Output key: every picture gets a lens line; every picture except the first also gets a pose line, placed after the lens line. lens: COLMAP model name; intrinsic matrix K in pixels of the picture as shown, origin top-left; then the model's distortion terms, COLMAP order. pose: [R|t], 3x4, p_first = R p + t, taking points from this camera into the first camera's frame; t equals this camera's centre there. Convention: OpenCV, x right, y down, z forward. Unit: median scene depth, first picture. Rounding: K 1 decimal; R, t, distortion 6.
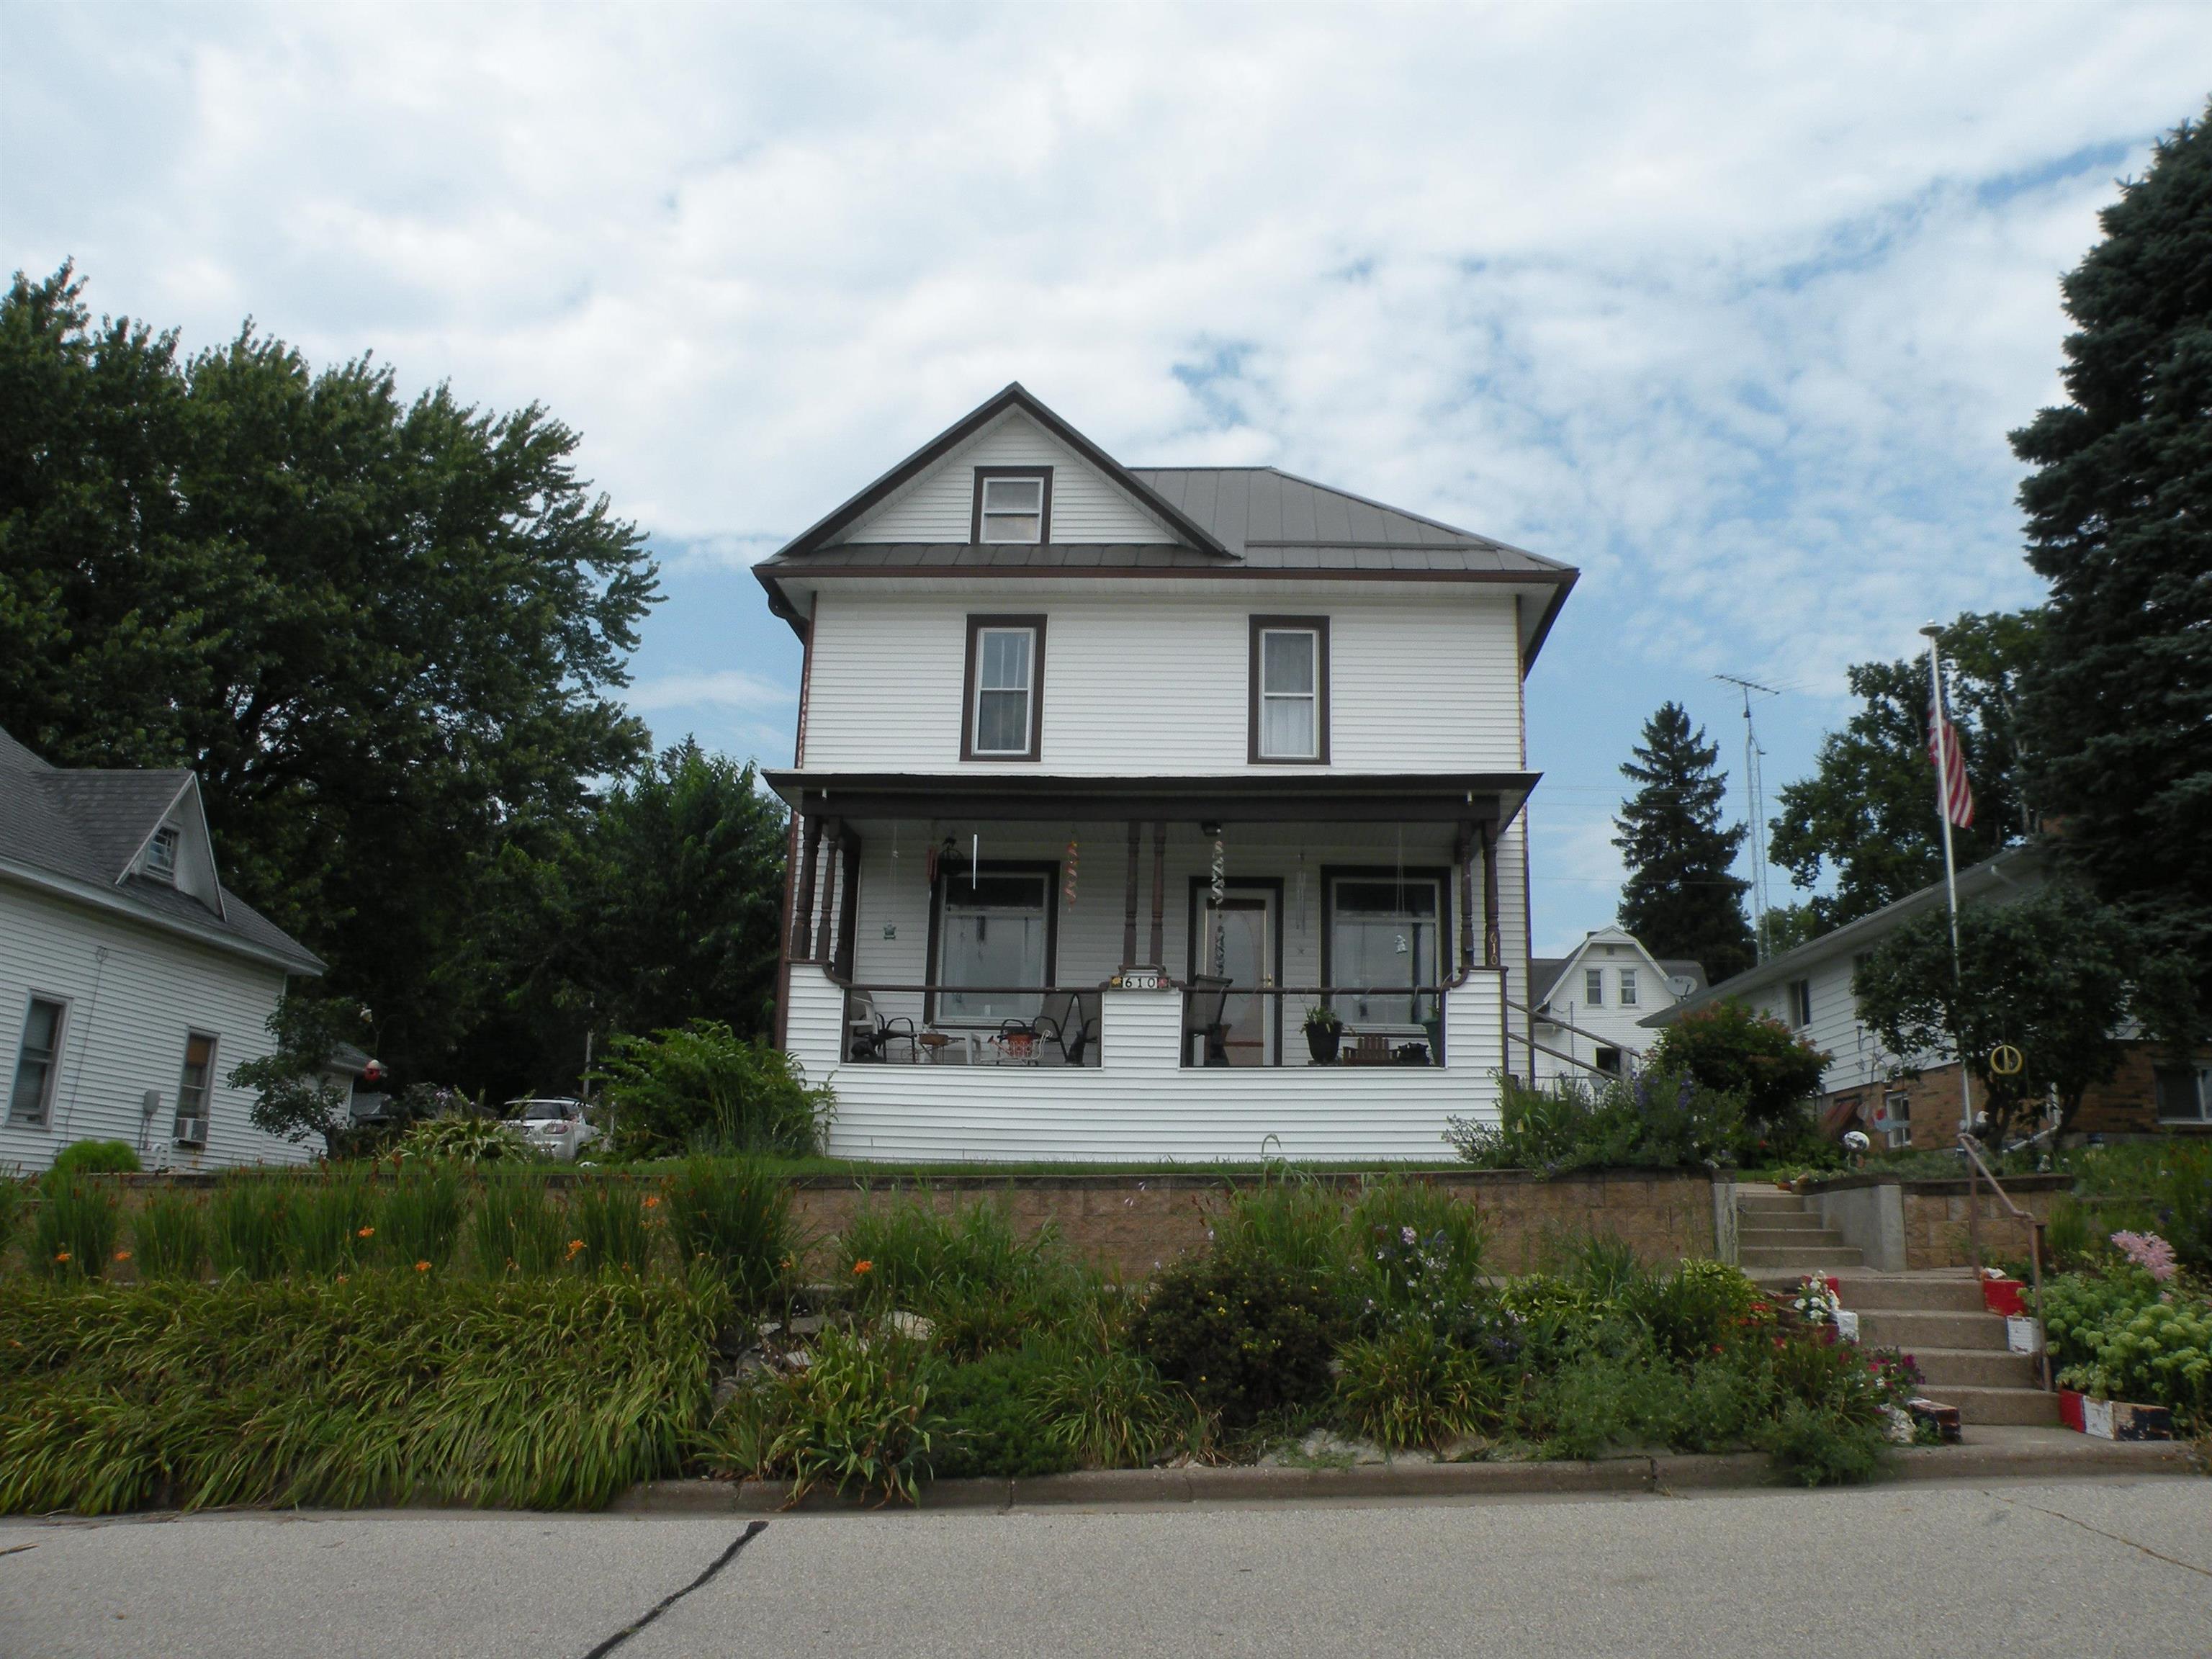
lens RADIAL K [[1773.5, 0, 1110.0], [0, 1773.5, 828.1], [0, 0, 1]] dist [-0.097879, 0.022816]
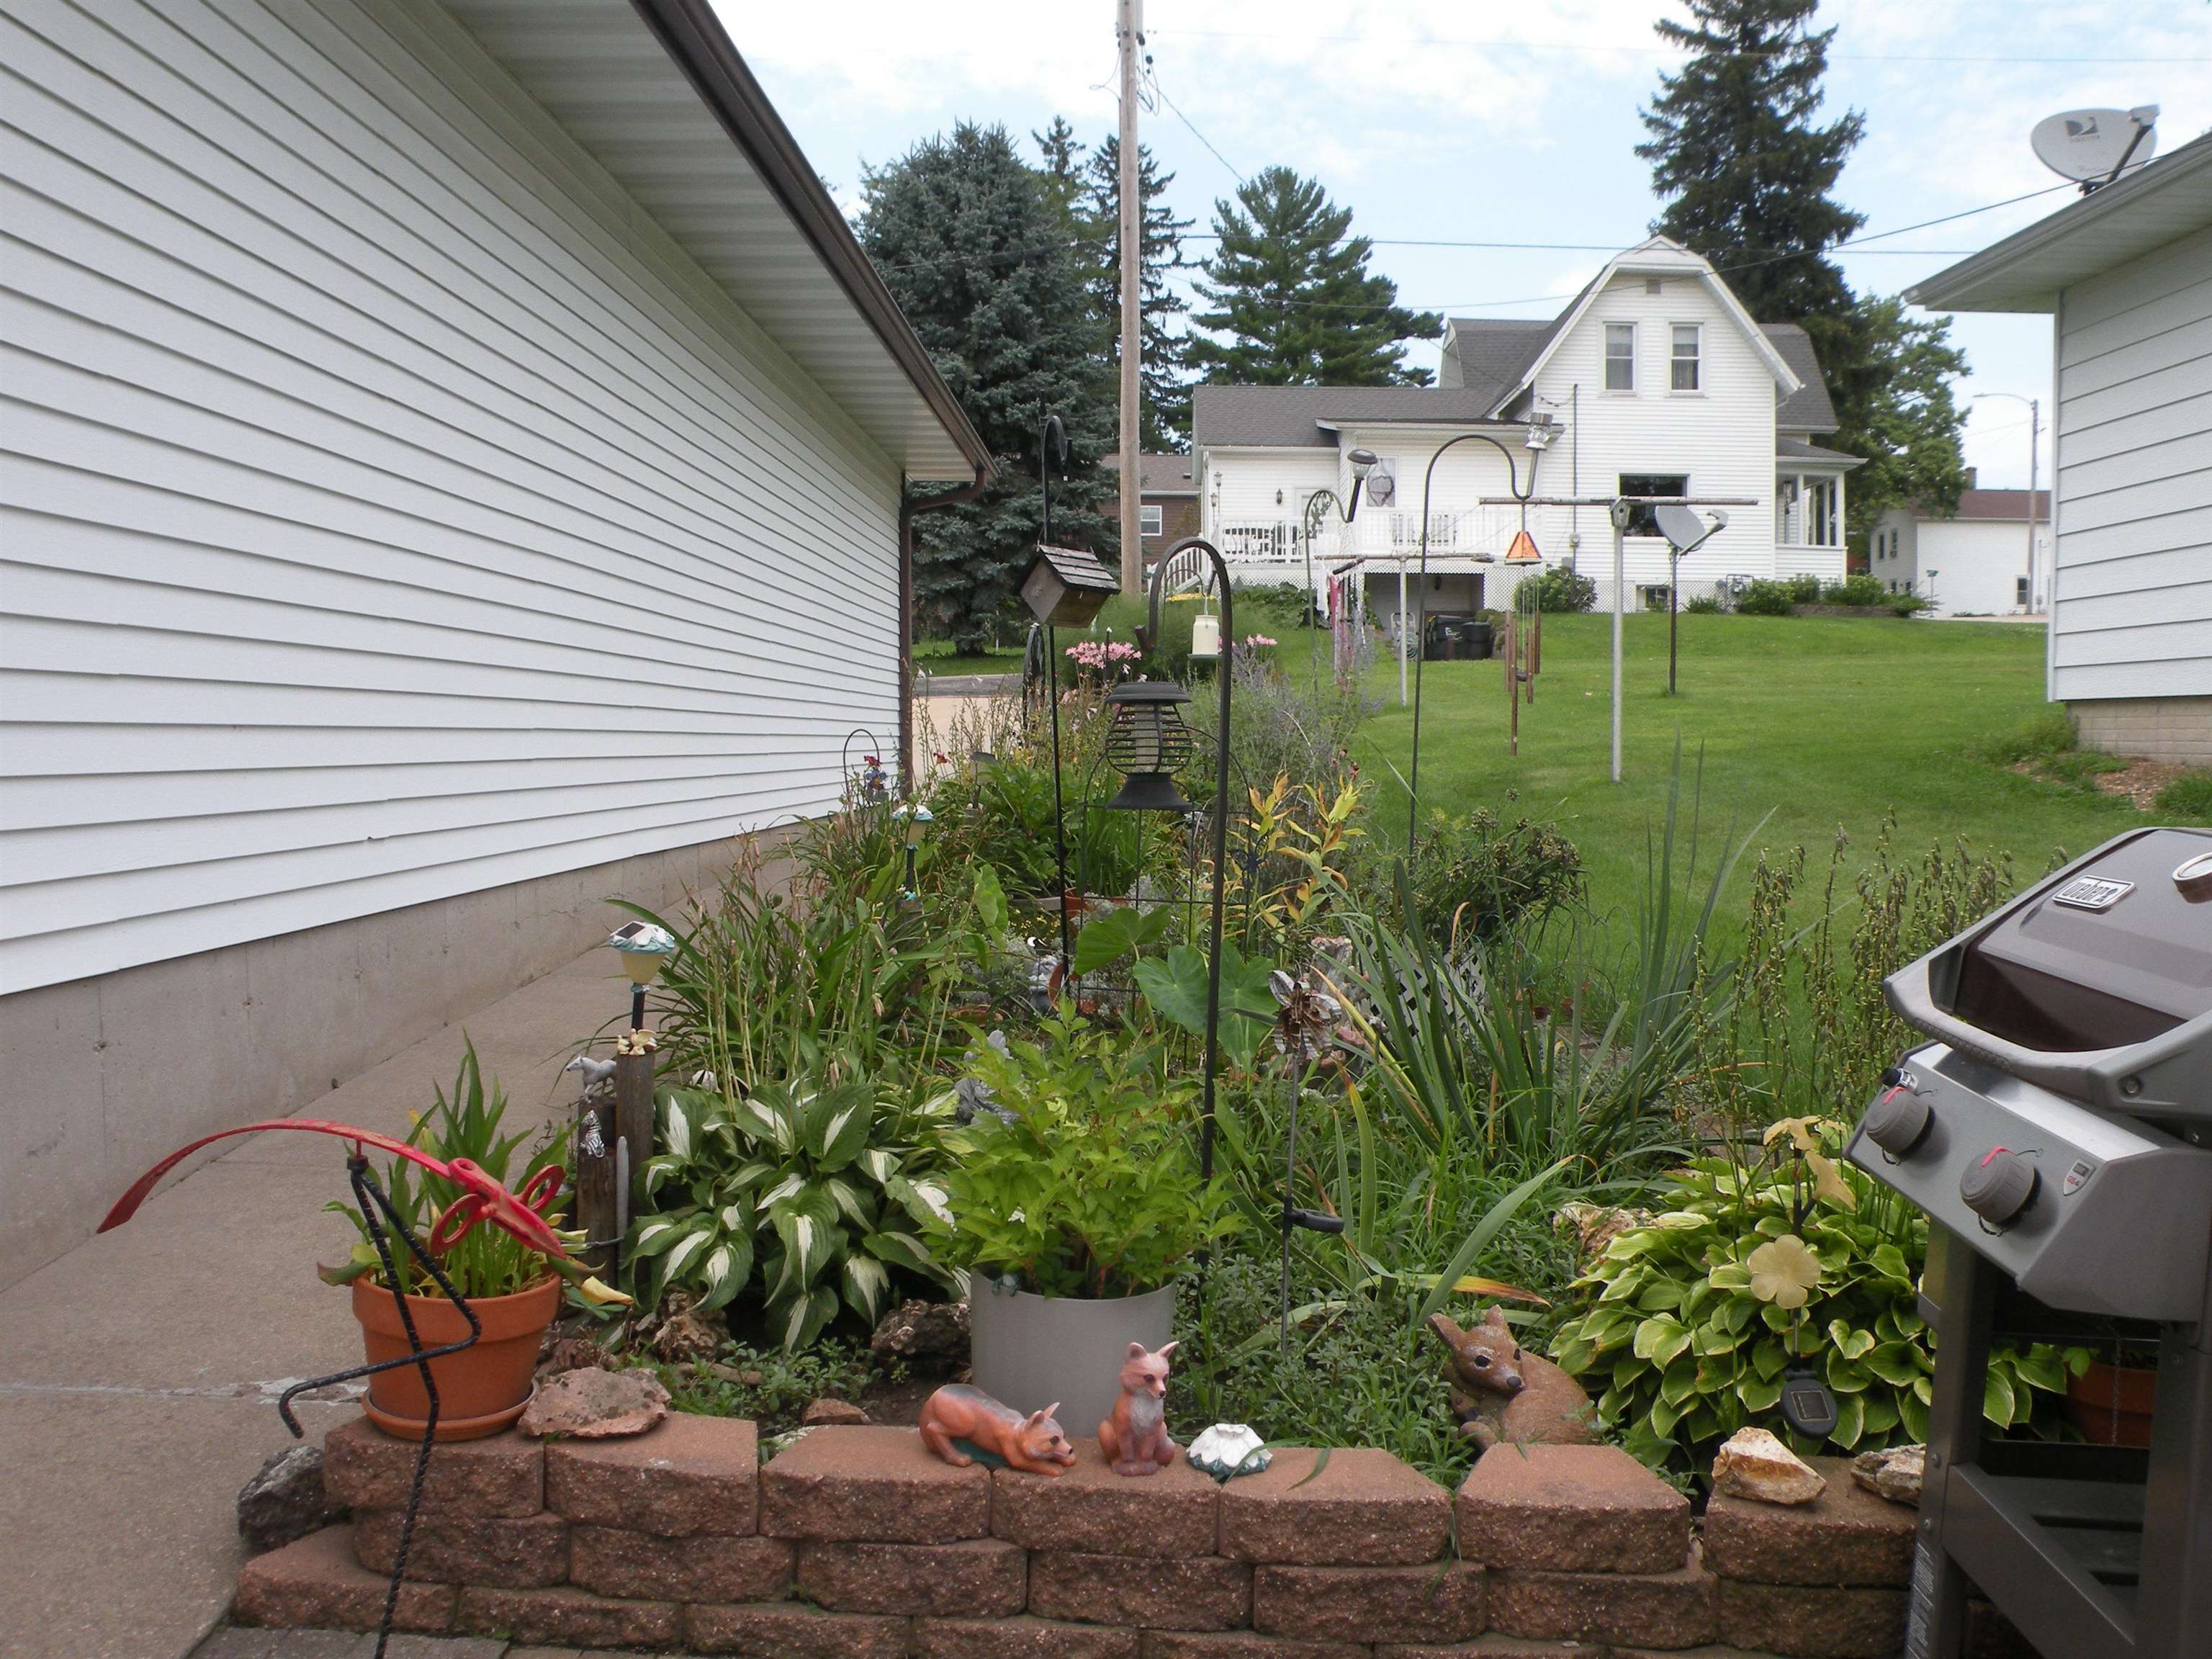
lens RADIAL K [[1773.5, 0, 1104.5], [0, 1773.5, 826.9], [0, 0, 1]] dist [-0.097879, 0.022816]
pose [[0.999625, -0.019394, 0.019327, 0.088015], [0.012934, 0.956644, 0.290972, 0.055669], [-0.024132, -0.290613, 0.956536, 0.372494]]
